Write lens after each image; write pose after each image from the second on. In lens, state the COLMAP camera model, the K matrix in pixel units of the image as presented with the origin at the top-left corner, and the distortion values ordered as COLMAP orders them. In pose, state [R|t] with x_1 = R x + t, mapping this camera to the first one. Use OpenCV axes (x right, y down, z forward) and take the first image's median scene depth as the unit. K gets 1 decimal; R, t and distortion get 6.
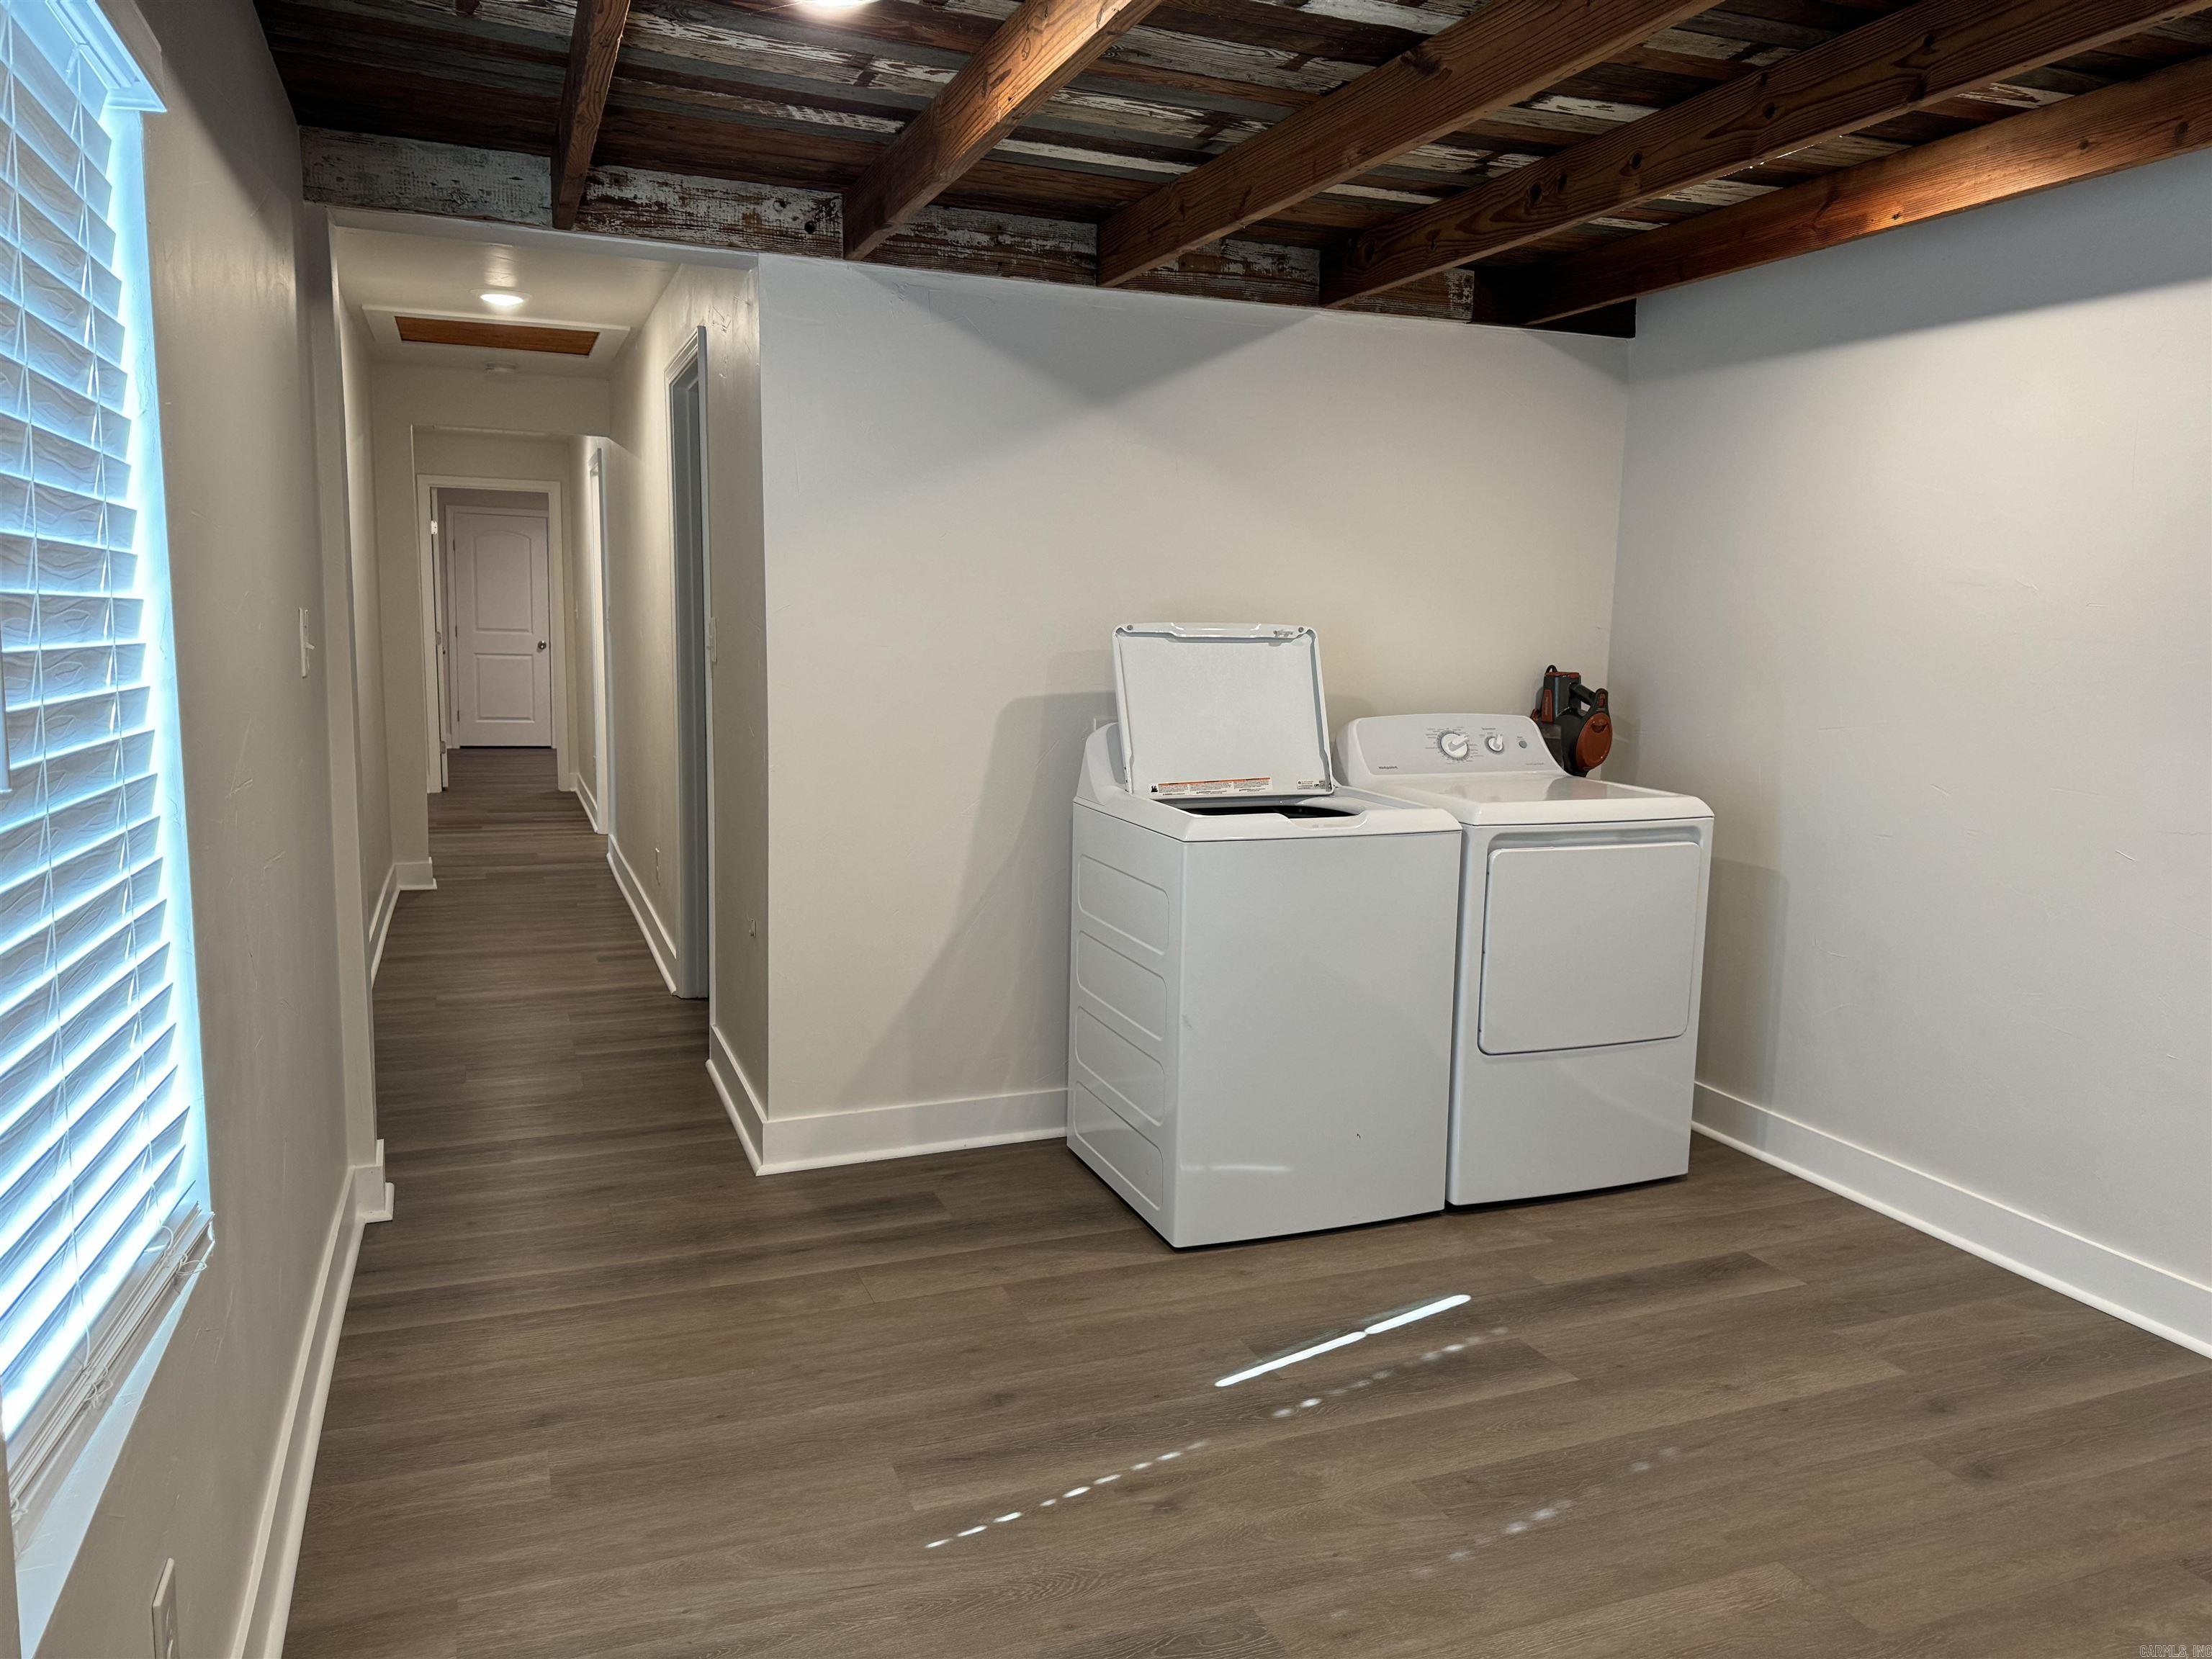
lens RADIAL K [[1572.0, 0, 1104.5], [0, 1572.0, 824.8], [0, 0, 1]] dist [0.038970, -0.037553]
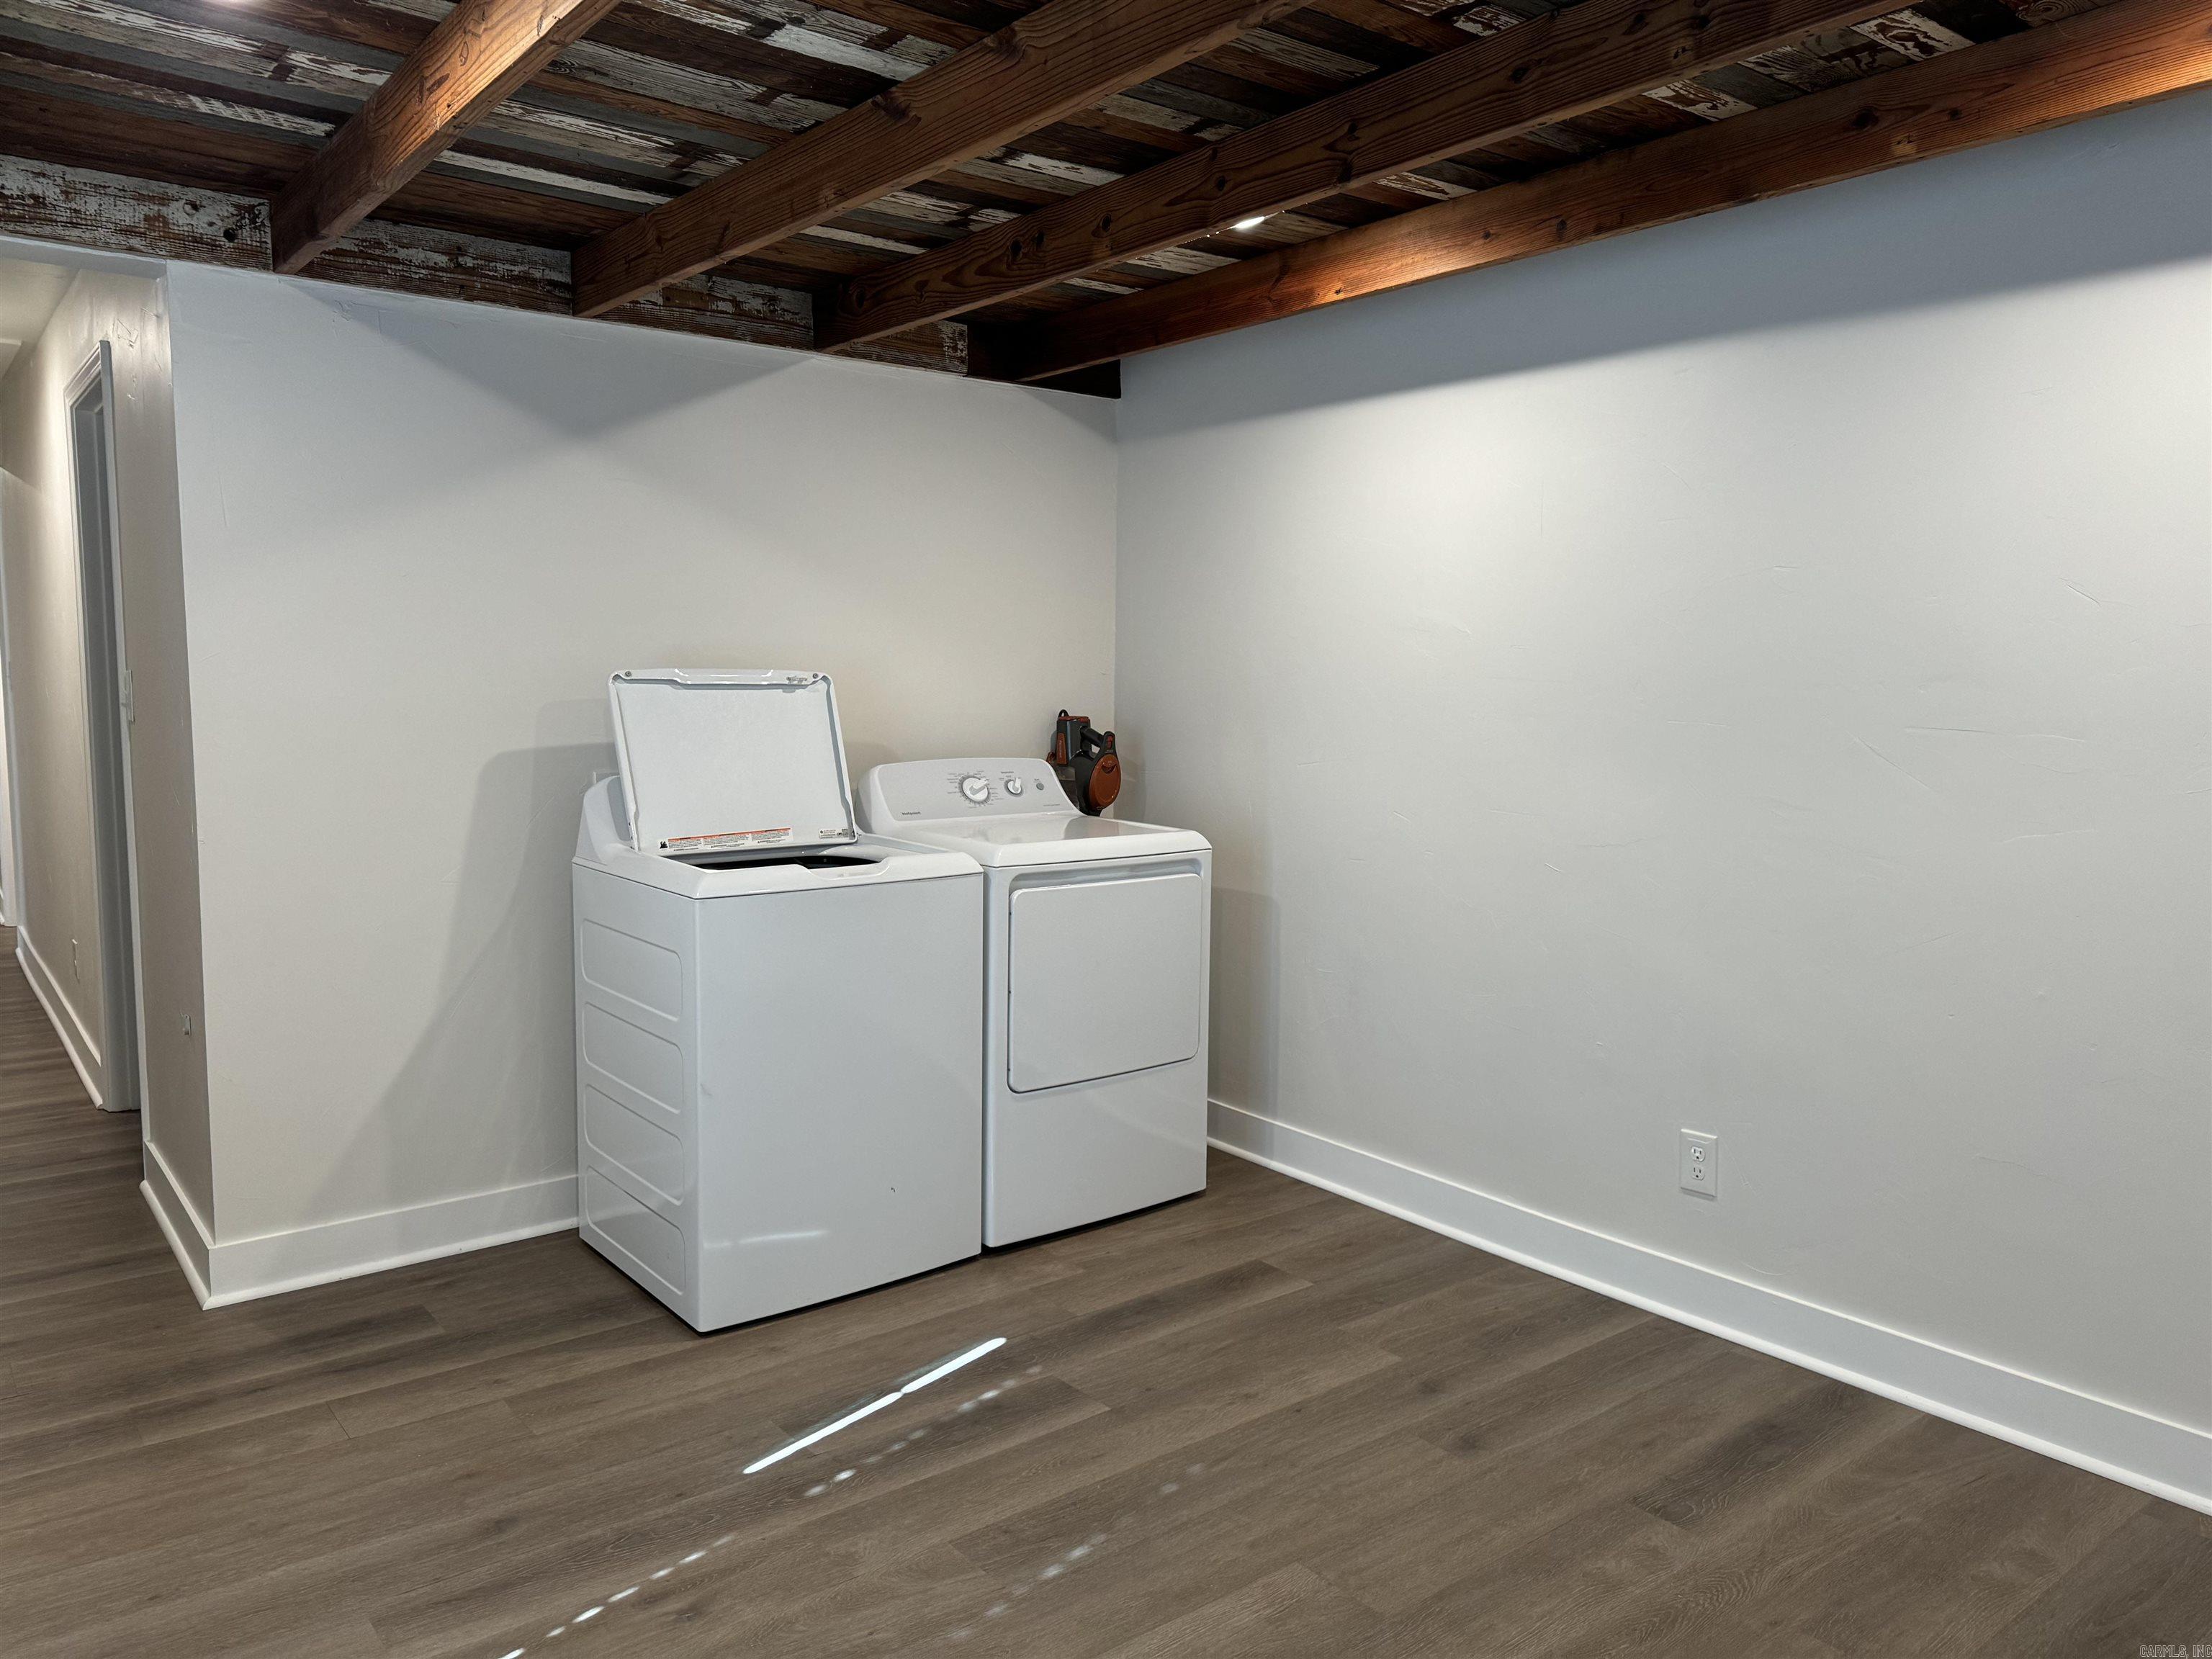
lens RADIAL K [[1572.0, 0, 1087.2], [0, 1572.0, 825.0], [0, 0, 1]] dist [0.038970, -0.037553]
pose [[0.960463, -0.039741, 0.275557, 0.020347], [0.048510, 0.998508, -0.025077, 0.001851], [-0.274149, 0.037453, 0.960958, 0.017943]]
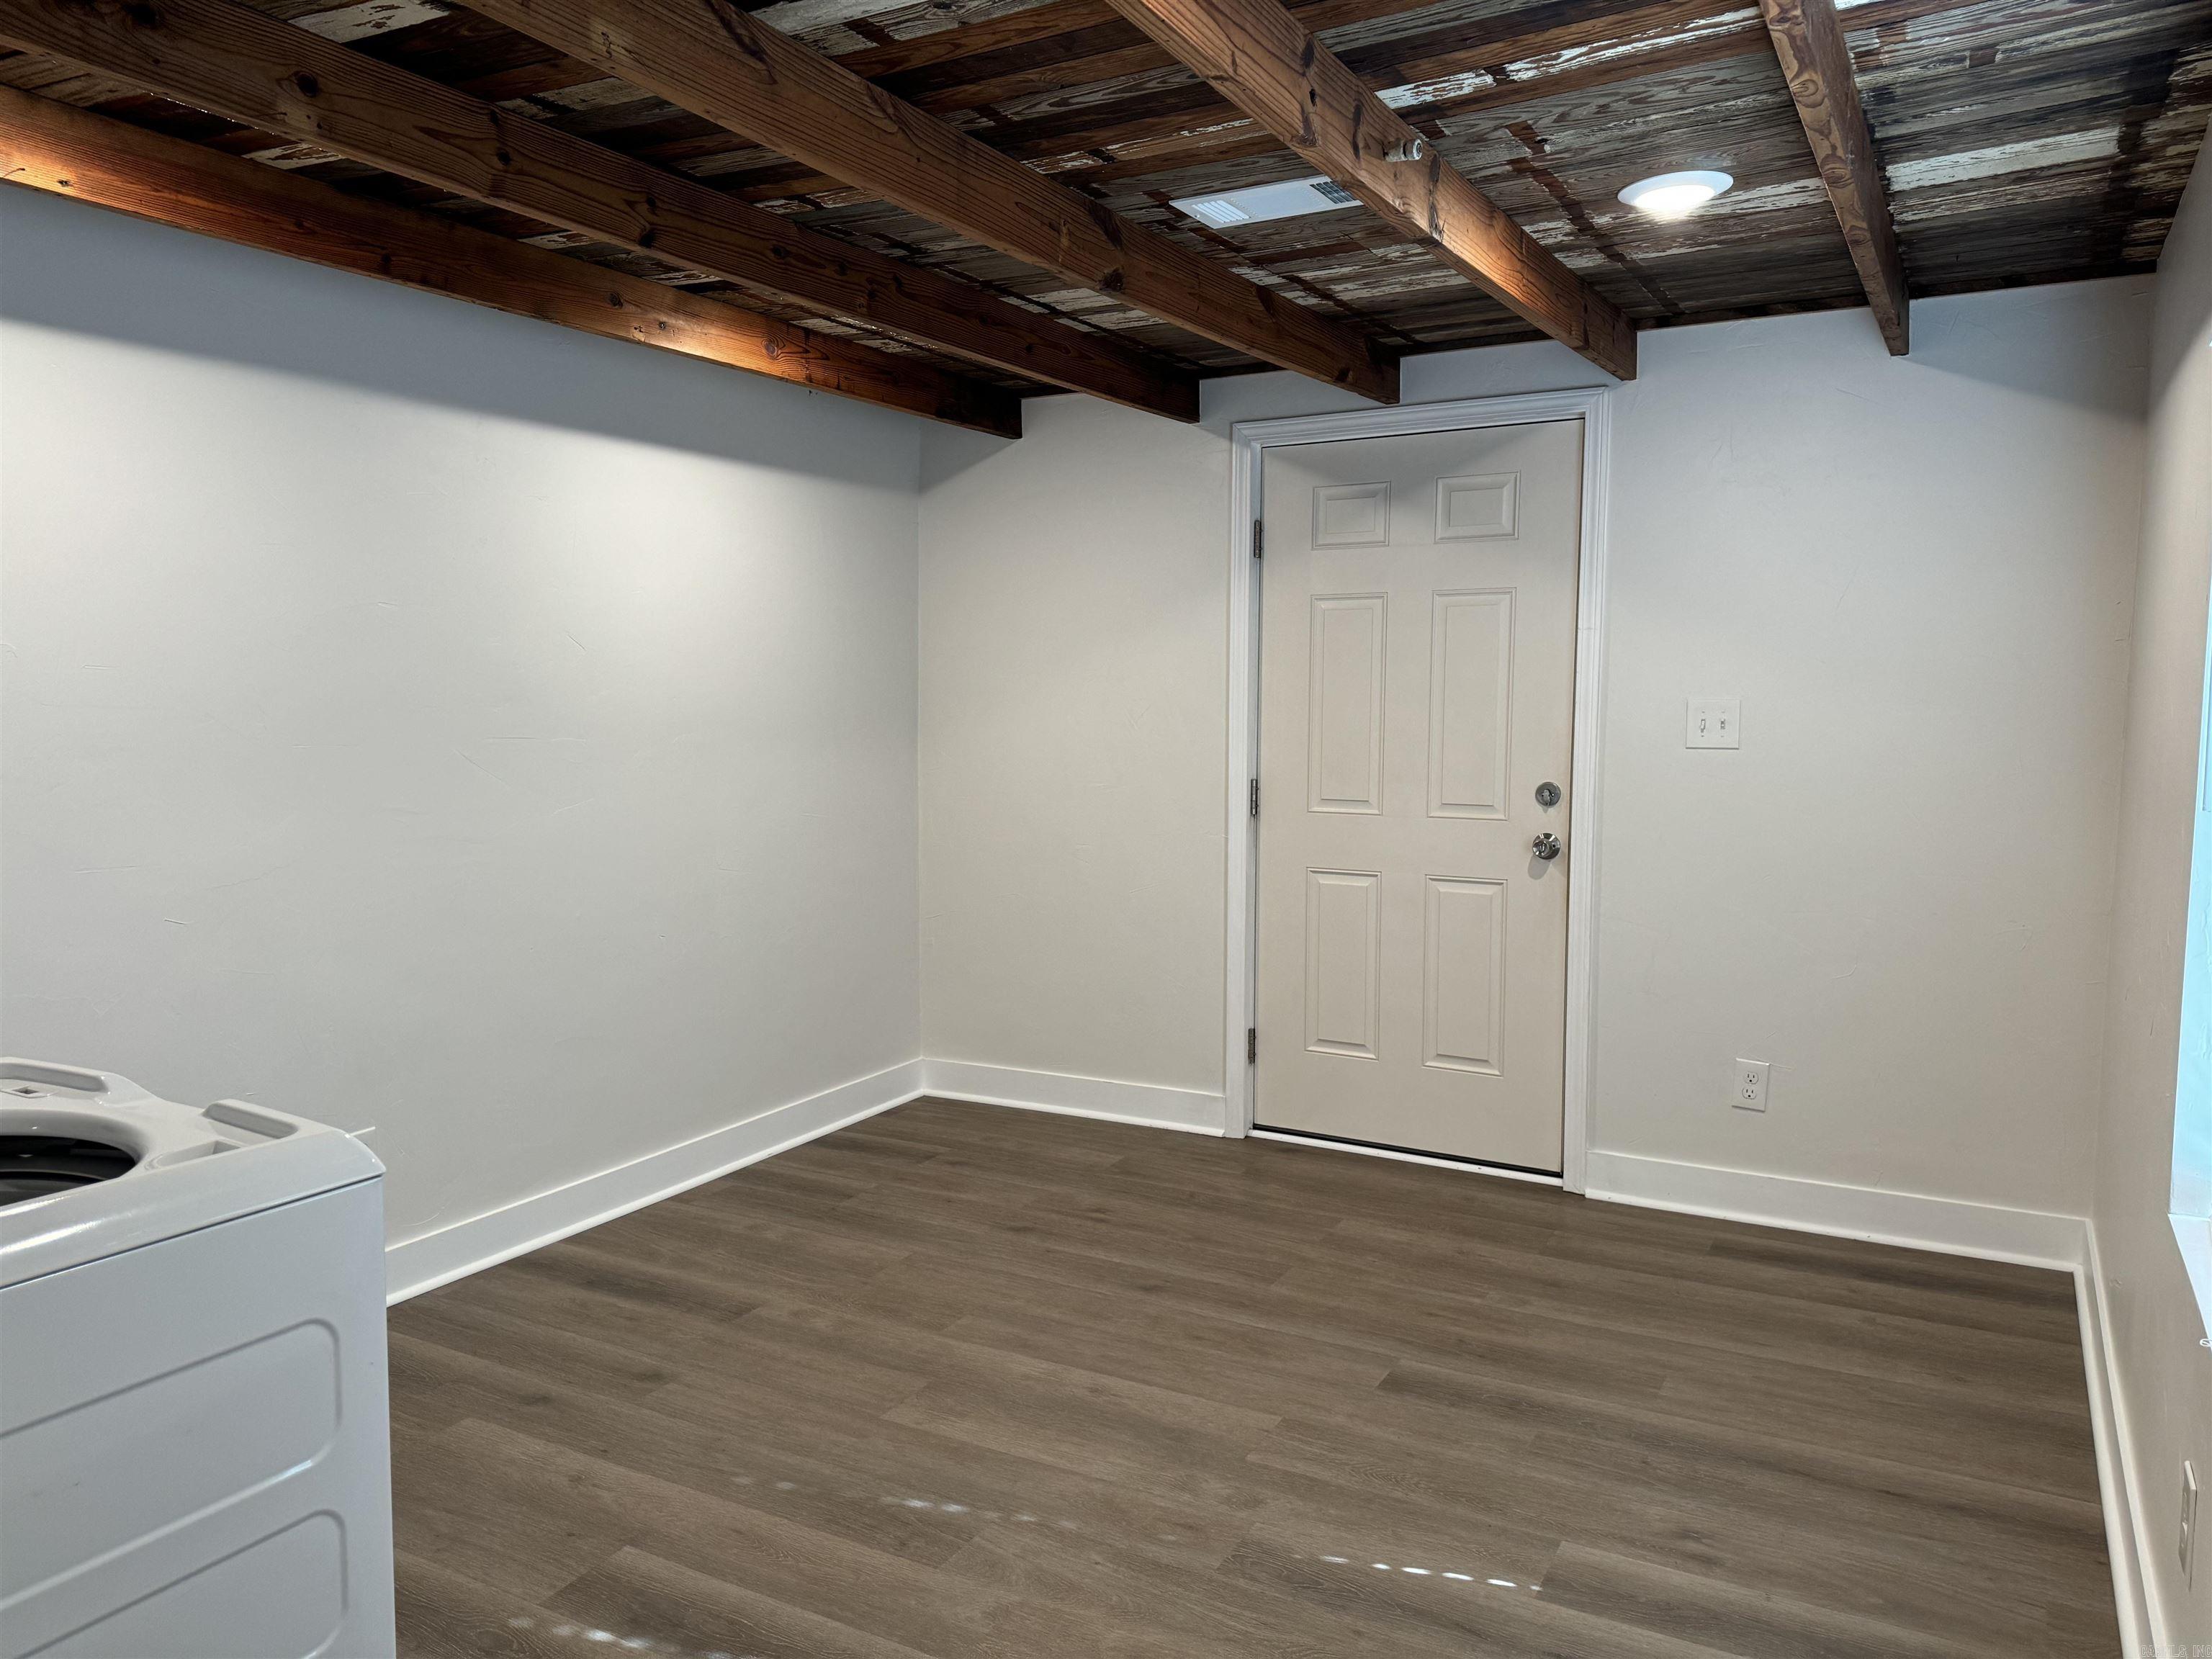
lens RADIAL K [[1572.0, 0, 1114.0], [0, 1572.0, 816.3], [0, 0, 1]] dist [0.038970, -0.037553]
pose [[-0.634783, -0.086272, 0.767859, -0.485971], [0.088081, 0.979191, 0.182832, -0.176533], [-0.767653, 0.183692, -0.613975, 1.173224]]
